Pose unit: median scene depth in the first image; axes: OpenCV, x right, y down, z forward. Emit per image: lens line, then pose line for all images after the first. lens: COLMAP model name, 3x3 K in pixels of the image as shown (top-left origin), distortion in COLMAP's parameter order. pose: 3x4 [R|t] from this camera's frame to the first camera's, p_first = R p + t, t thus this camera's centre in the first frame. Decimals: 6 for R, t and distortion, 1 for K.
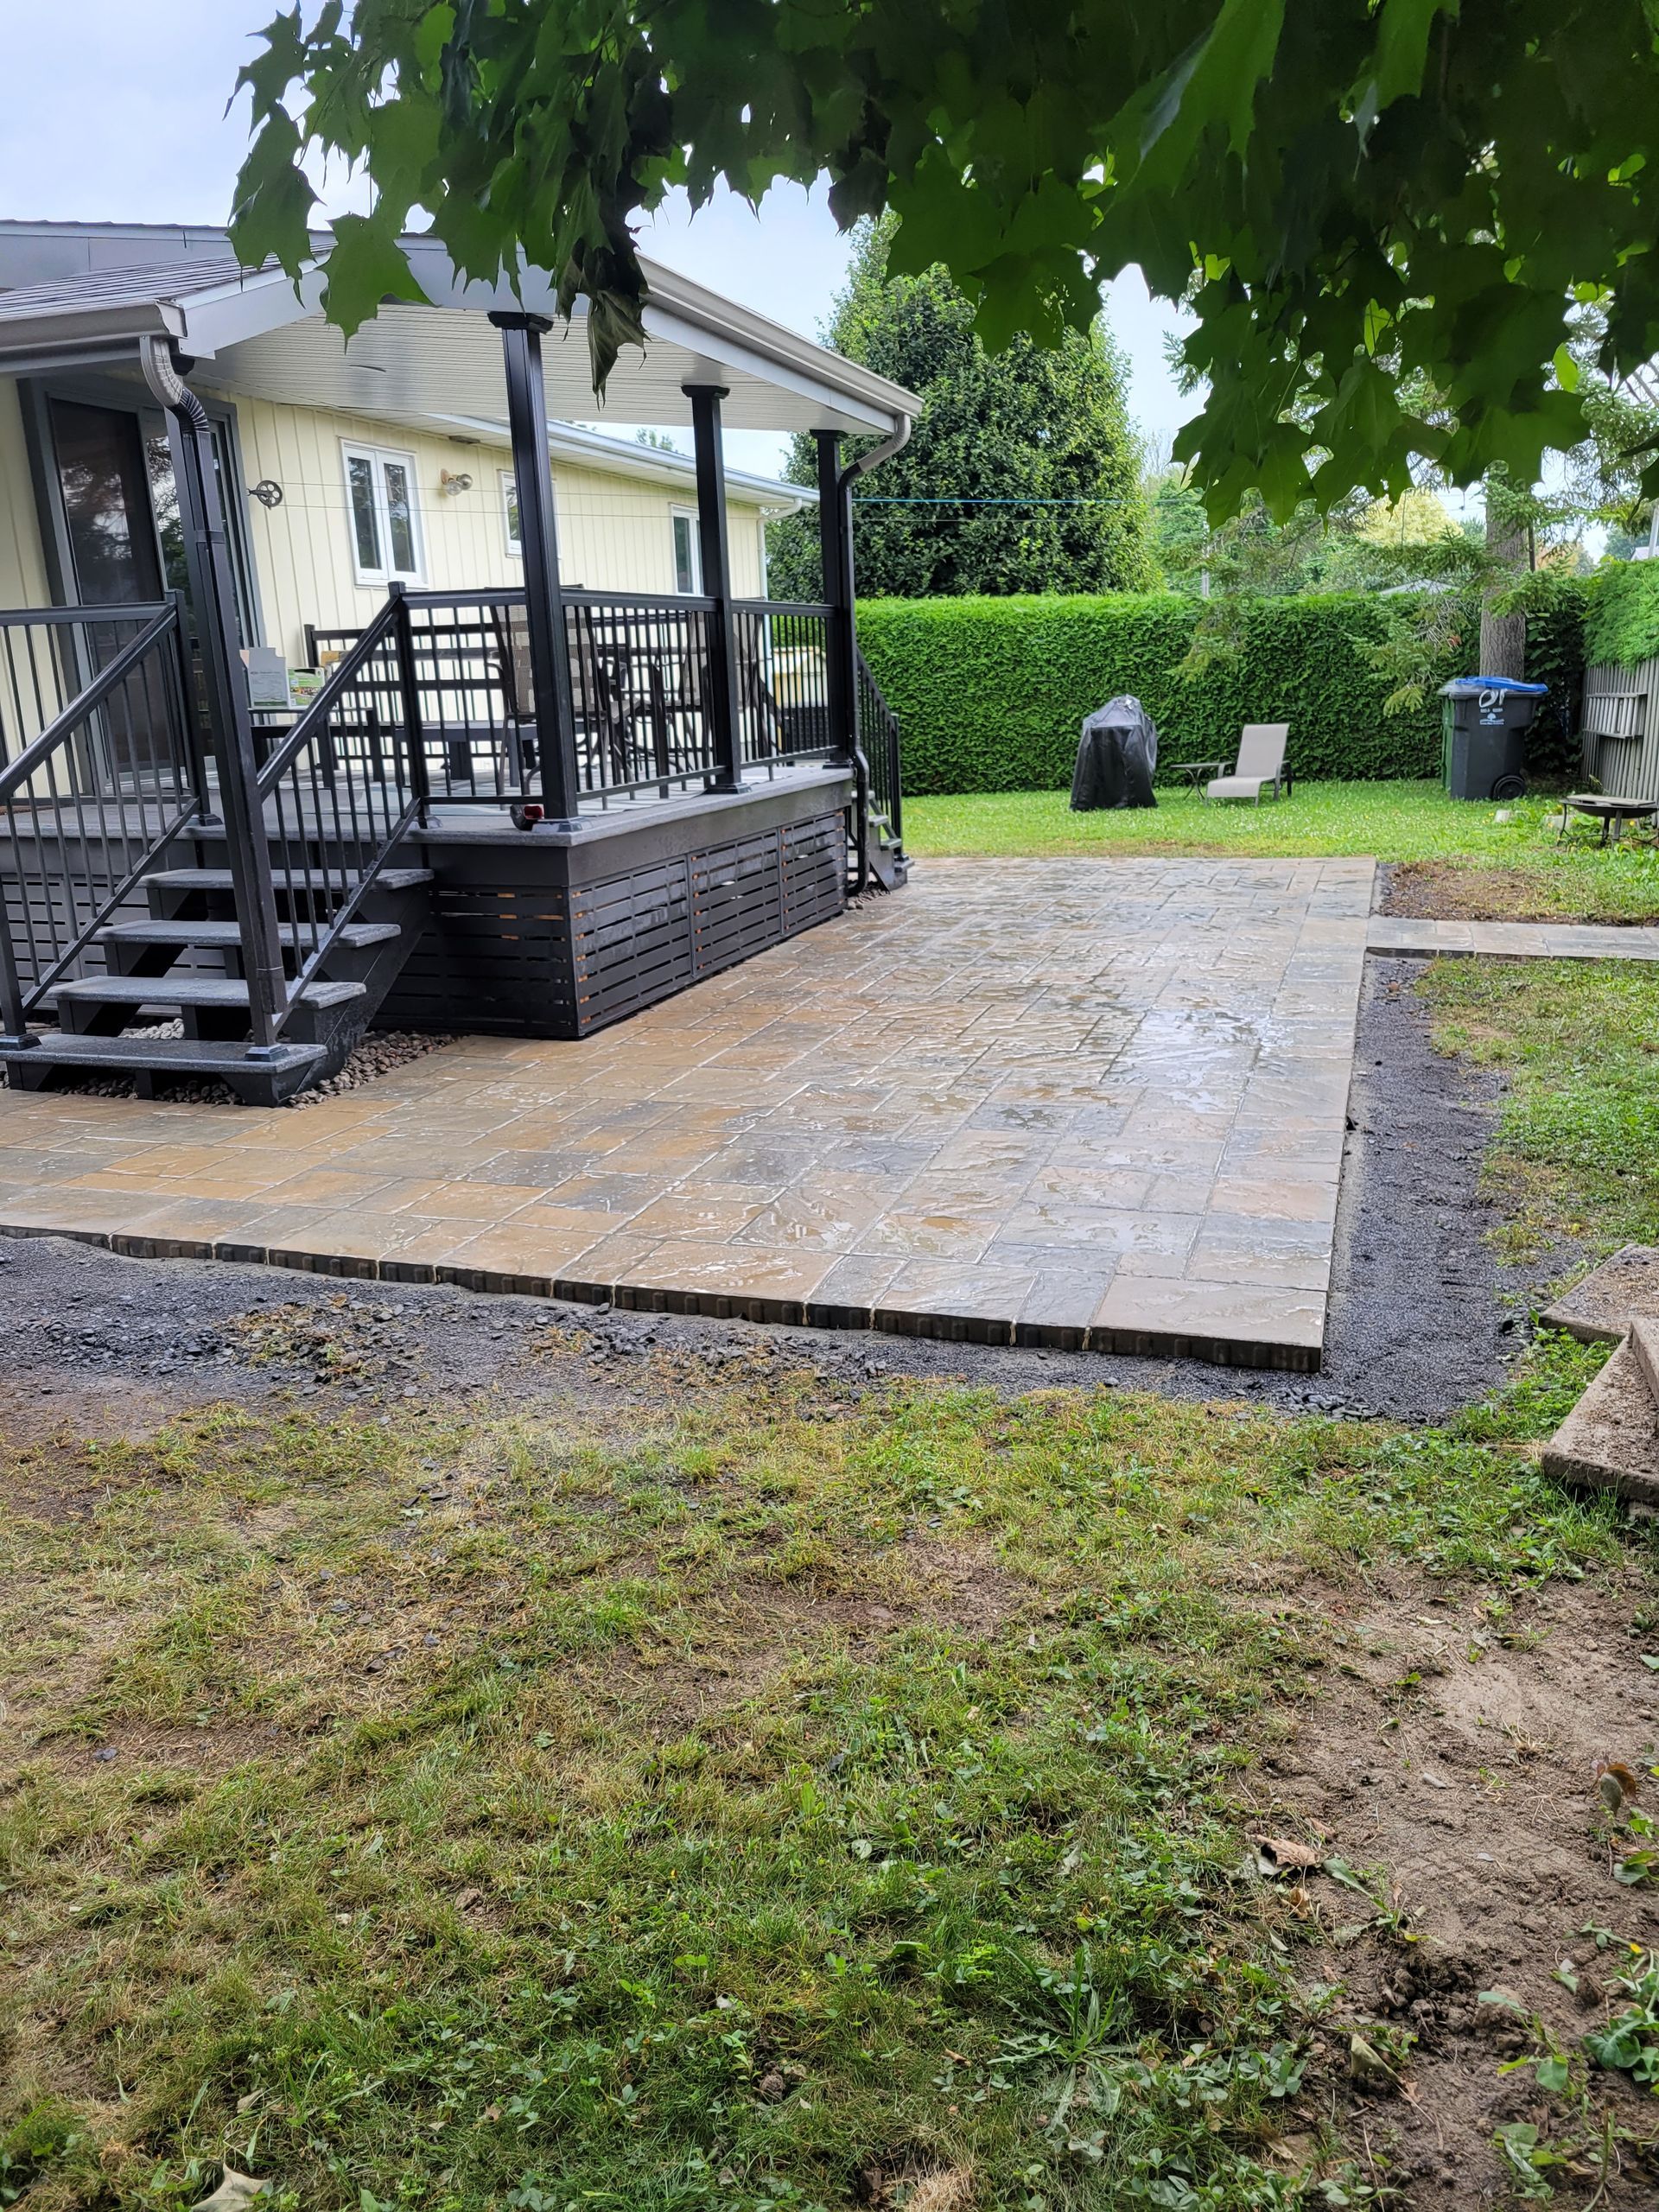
lens RADIAL K [[1681.8, 0, 829.5], [0, 1681.8, 1106.0], [0, 0, 1]] dist [0.056518, -0.045151]
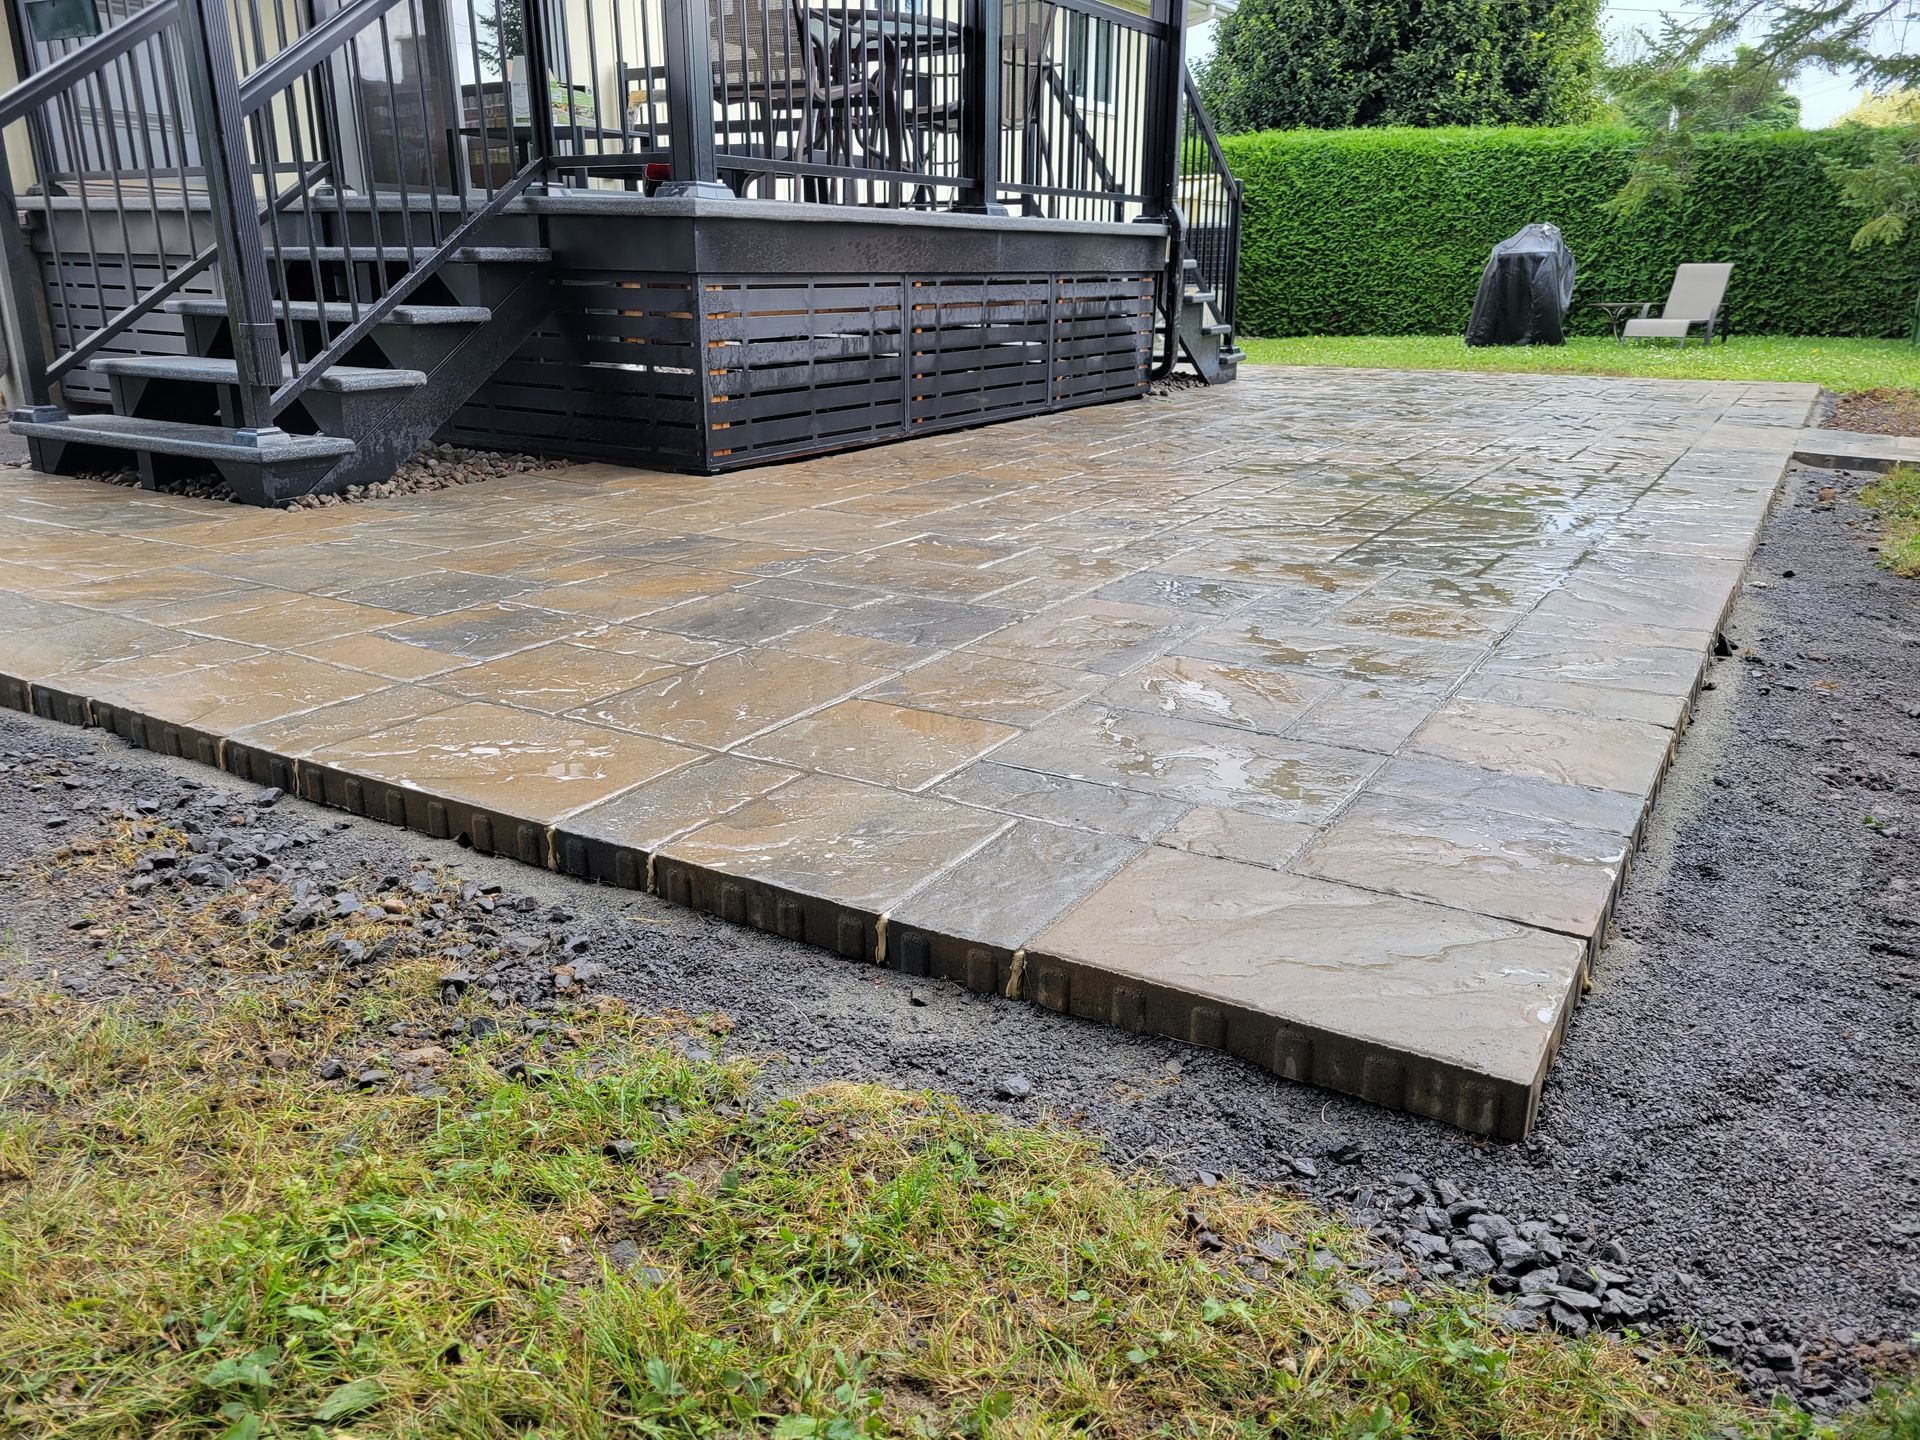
lens RADIAL K [[1459.8, 0, 948.3], [0, 1459.8, 742.1], [0, 0, 1]] dist [0.056518, -0.045151]
pose [[0.975040, 0.107296, -0.194384, 0.071479], [-0.094981, 0.992899, 0.071629, 0.016550], [0.200689, -0.051378, 0.978307, 0.210697]]
